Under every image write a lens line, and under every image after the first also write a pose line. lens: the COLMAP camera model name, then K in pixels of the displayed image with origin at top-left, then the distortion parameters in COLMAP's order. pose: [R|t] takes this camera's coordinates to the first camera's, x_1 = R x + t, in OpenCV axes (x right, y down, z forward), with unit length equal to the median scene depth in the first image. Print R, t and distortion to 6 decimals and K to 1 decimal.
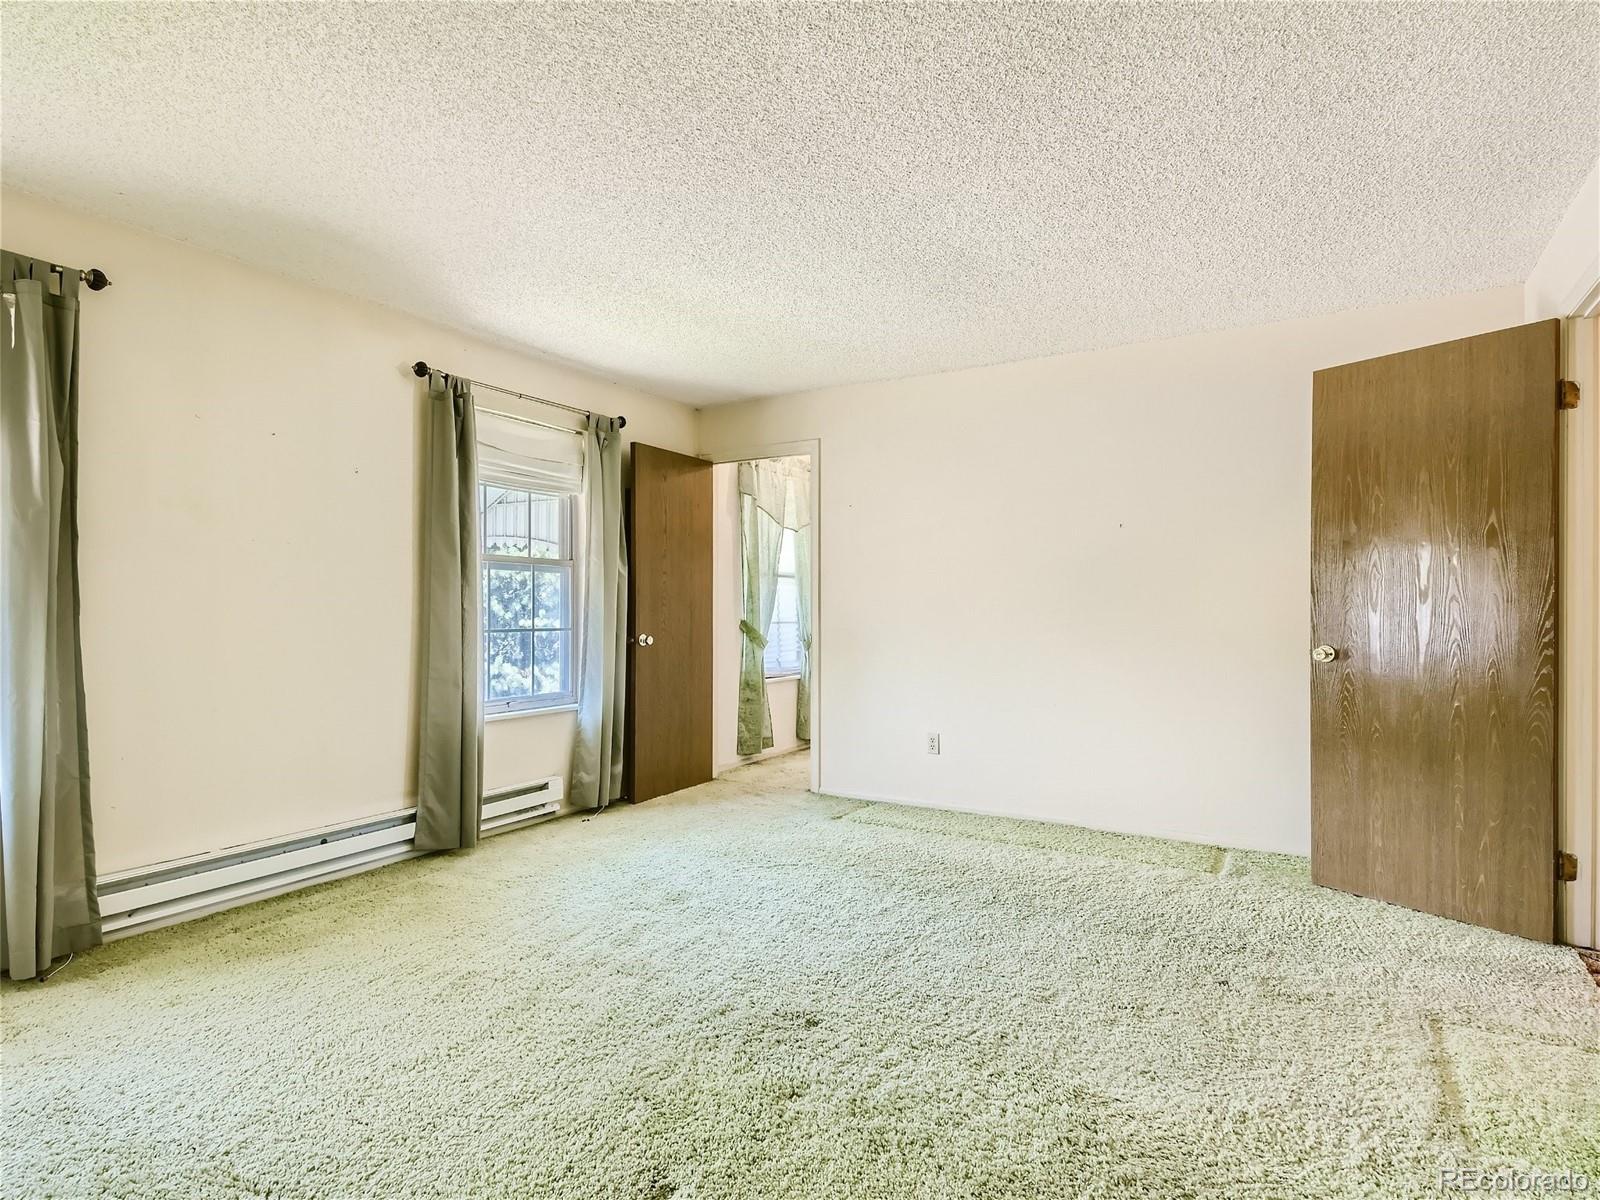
lens RADIAL K [[860.9, 0, 803.2], [0, 860.9, 613.5], [0, 0, 1]] dist [0.066231, -0.041820]
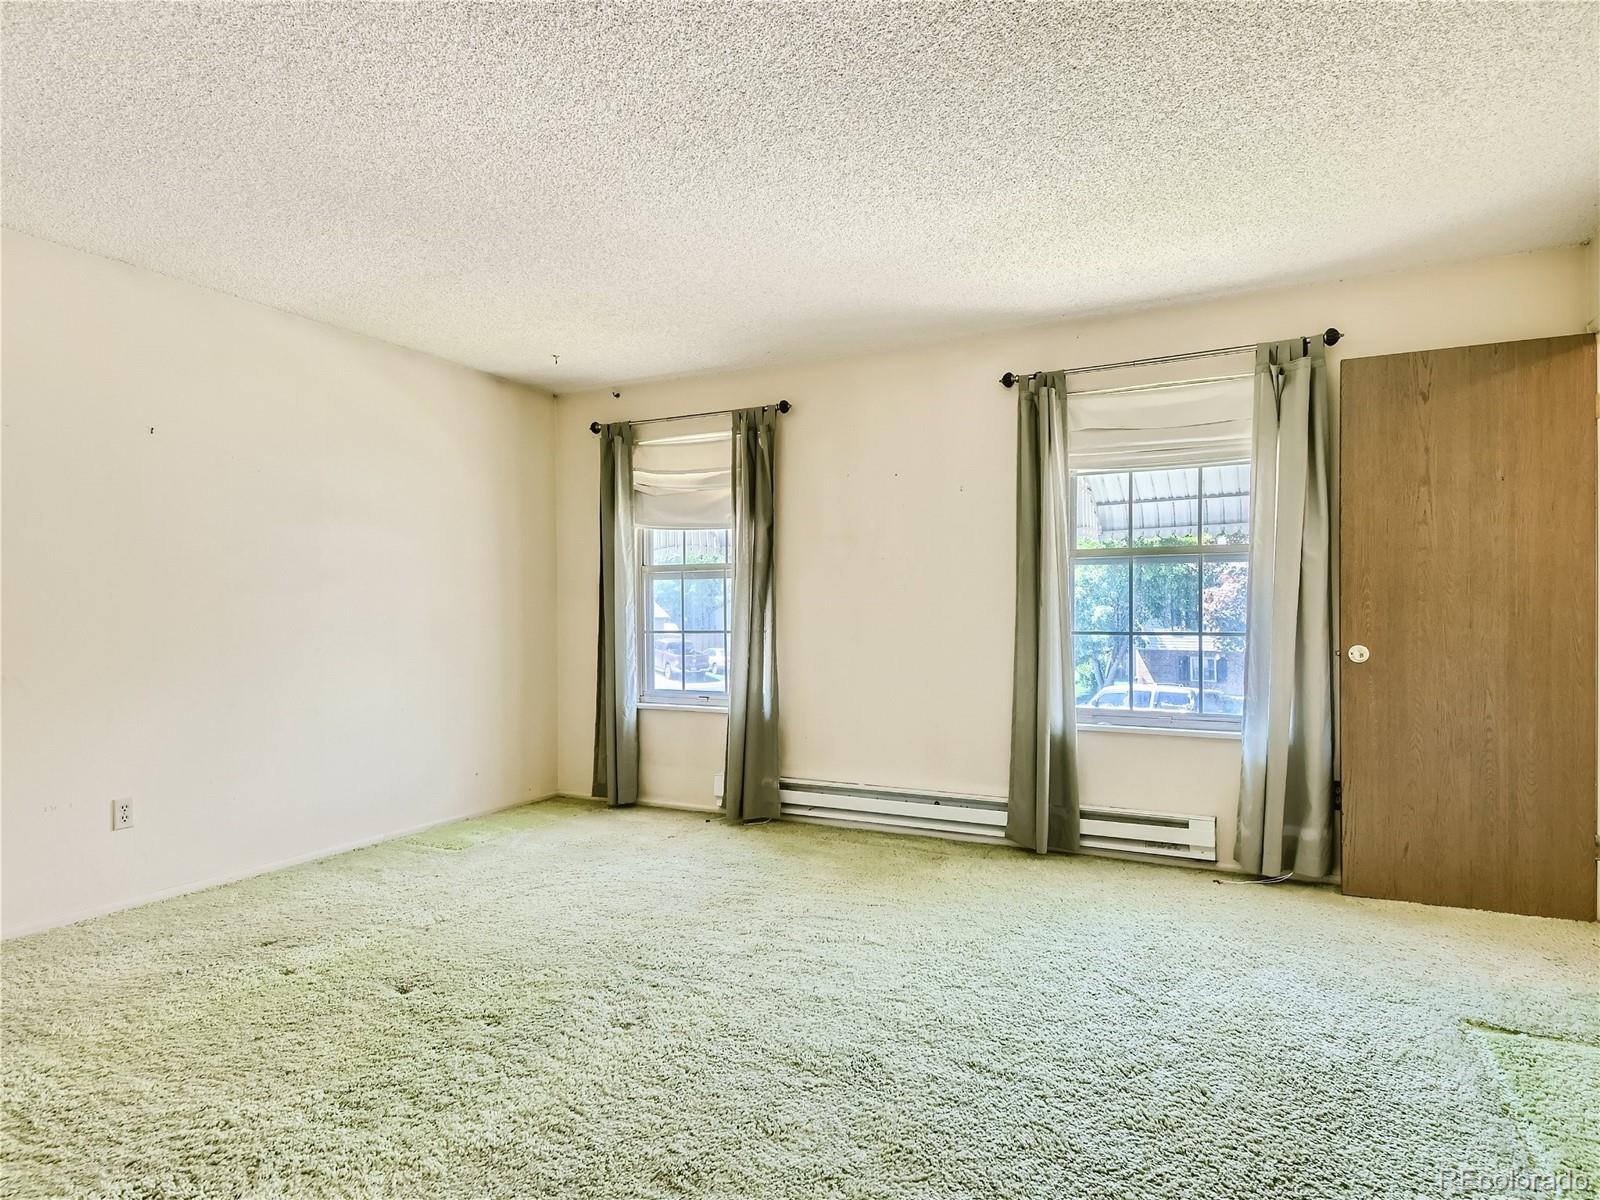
lens RADIAL K [[860.9, 0, 803.2], [0, 860.9, 613.5], [0, 0, 1]] dist [0.066231, -0.041820]
pose [[0.096793, 0.004862, -0.995293, 0.519170], [0.003924, 0.999978, 0.005267, -0.006574], [0.995297, -0.004415, 0.096772, 0.593108]]
